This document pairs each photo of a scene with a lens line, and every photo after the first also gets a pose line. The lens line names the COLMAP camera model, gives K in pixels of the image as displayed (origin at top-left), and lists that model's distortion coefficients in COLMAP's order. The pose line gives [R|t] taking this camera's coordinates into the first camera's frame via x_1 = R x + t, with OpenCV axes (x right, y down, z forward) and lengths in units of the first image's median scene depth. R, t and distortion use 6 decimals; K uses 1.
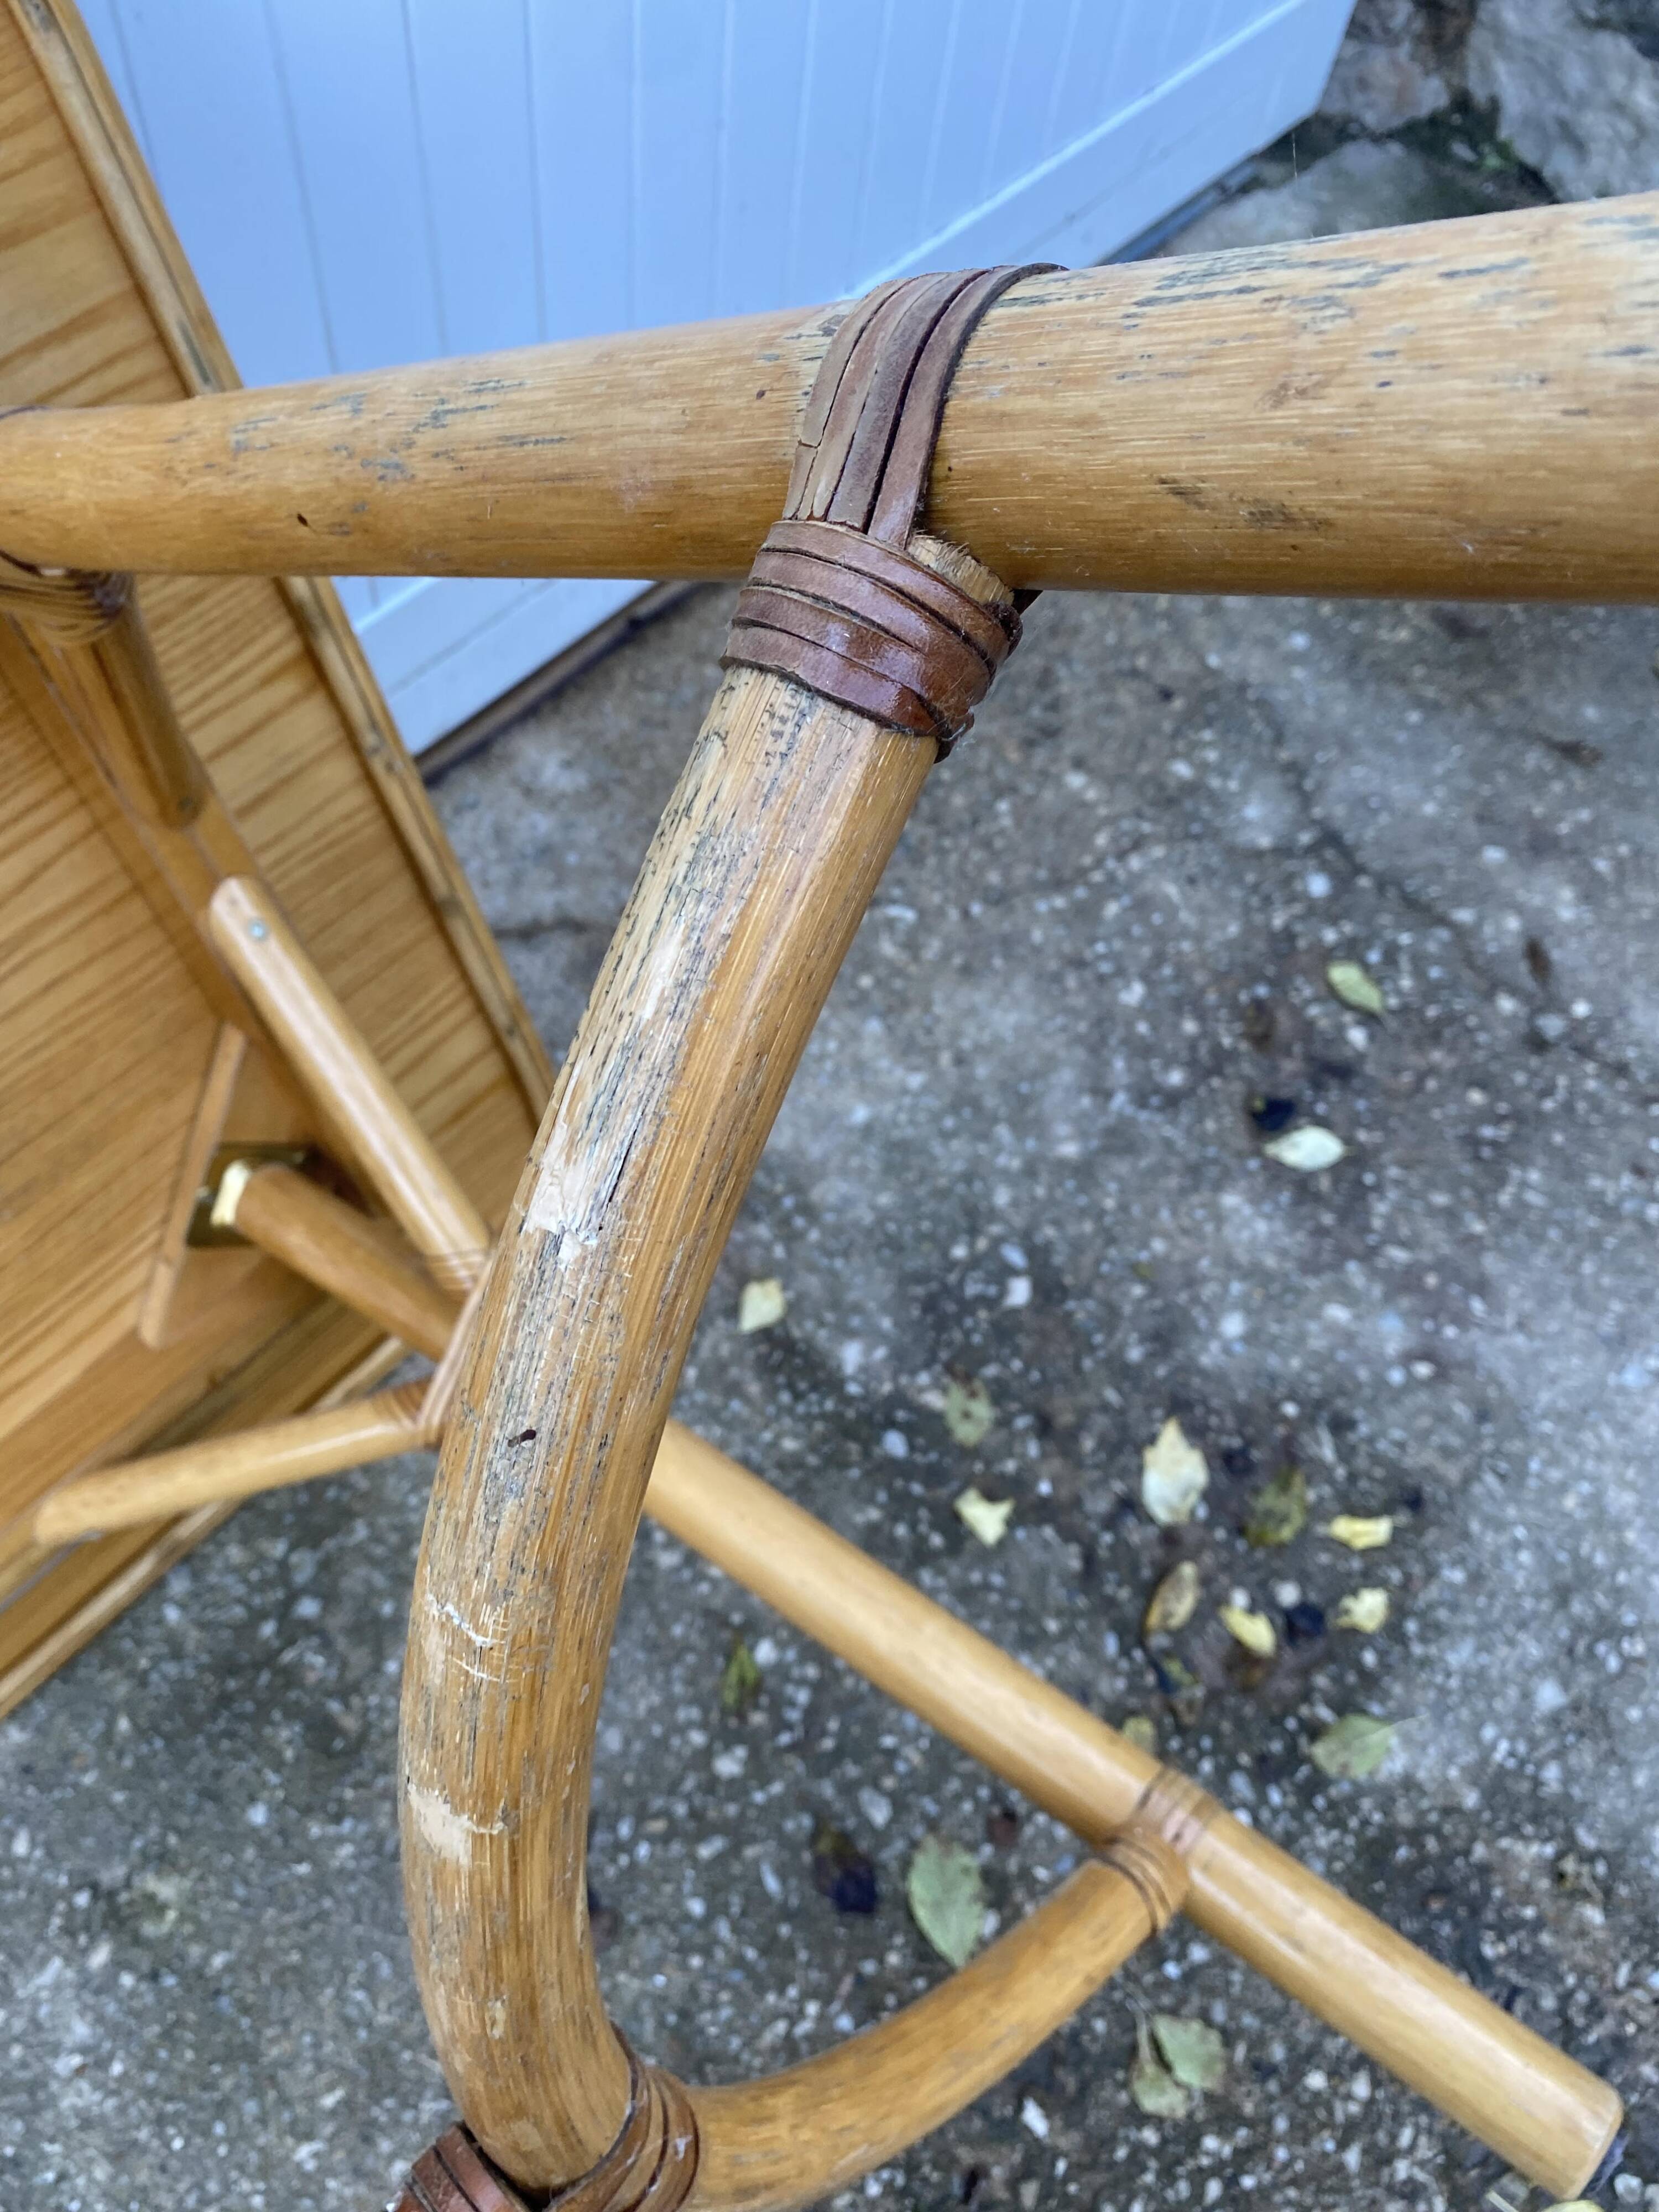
lens RADIAL K [[1705.8, 0, 831.7], [0, 1705.8, 1089.3], [0, 0, 1]] dist [0.010708, -0.009269]
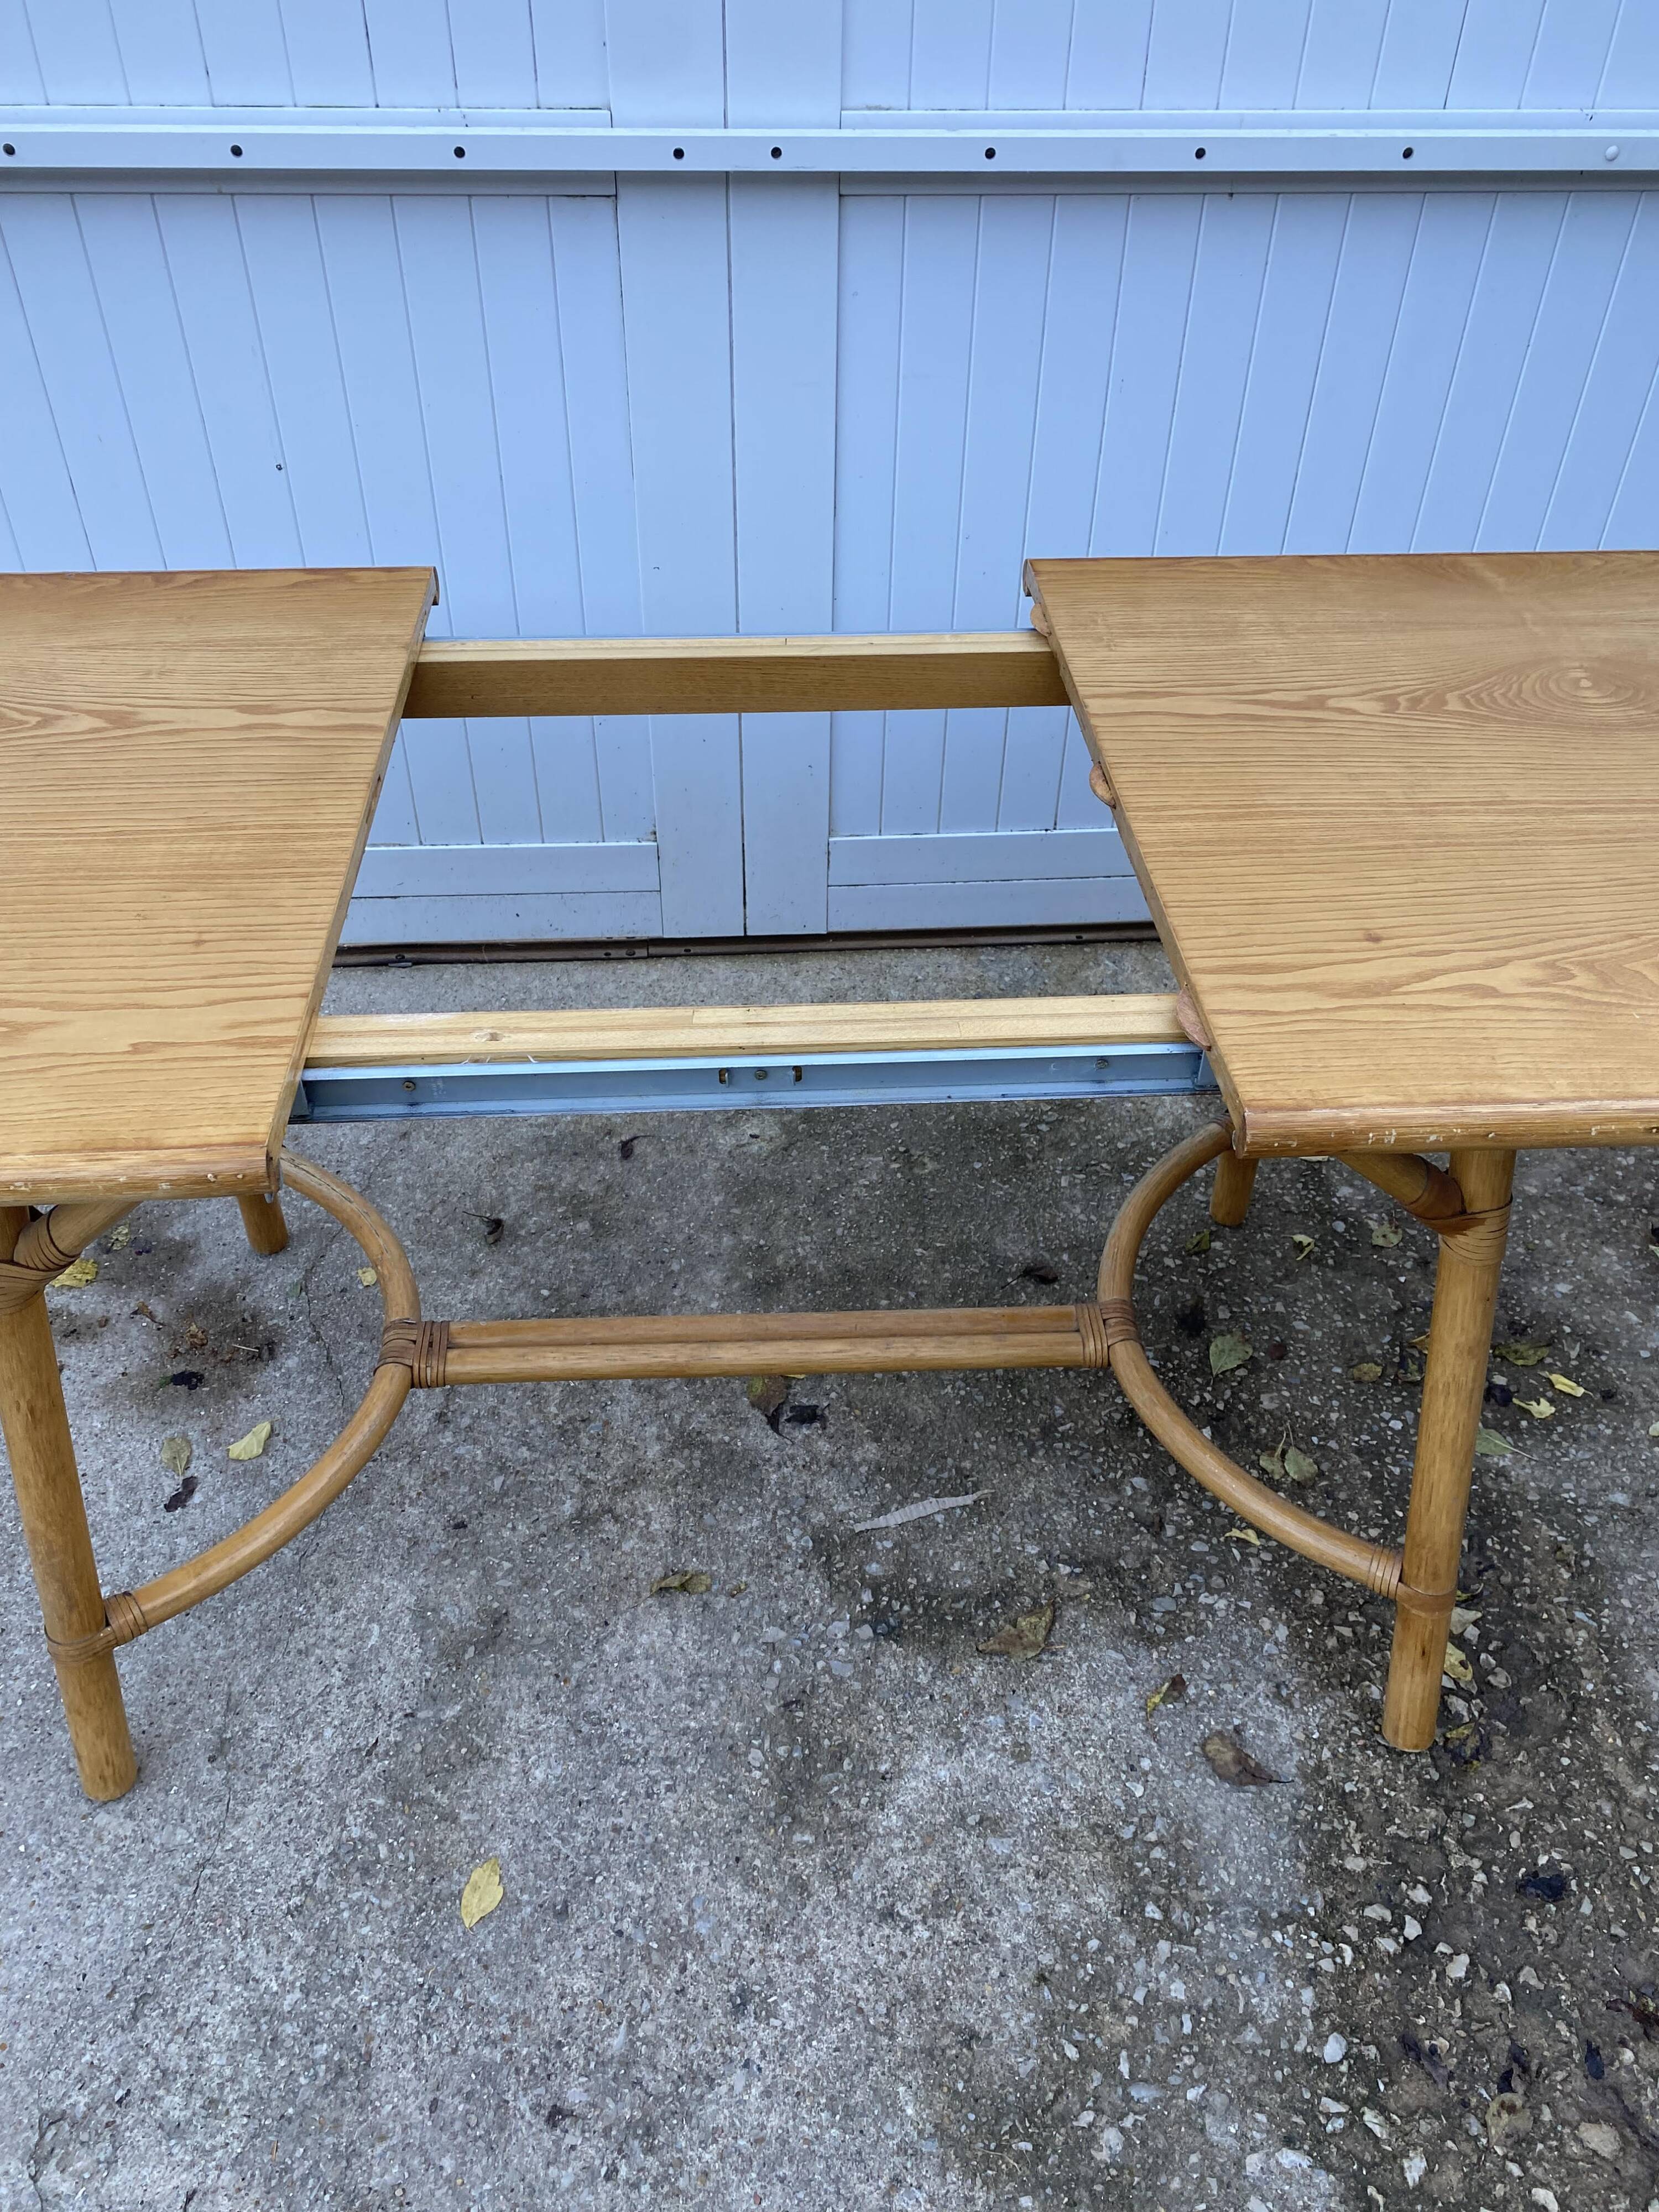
lens RADIAL K [[1705.8, 0, 837.8], [0, 1705.8, 1106.8], [0, 0, 1]] dist [0.010708, -0.009269]
pose [[0.716874, 0.370221, -0.590786, 0.738661], [-0.581927, 0.784428, -0.214555, 0.876834], [0.383997, 0.497603, 0.777777, -0.741889]]
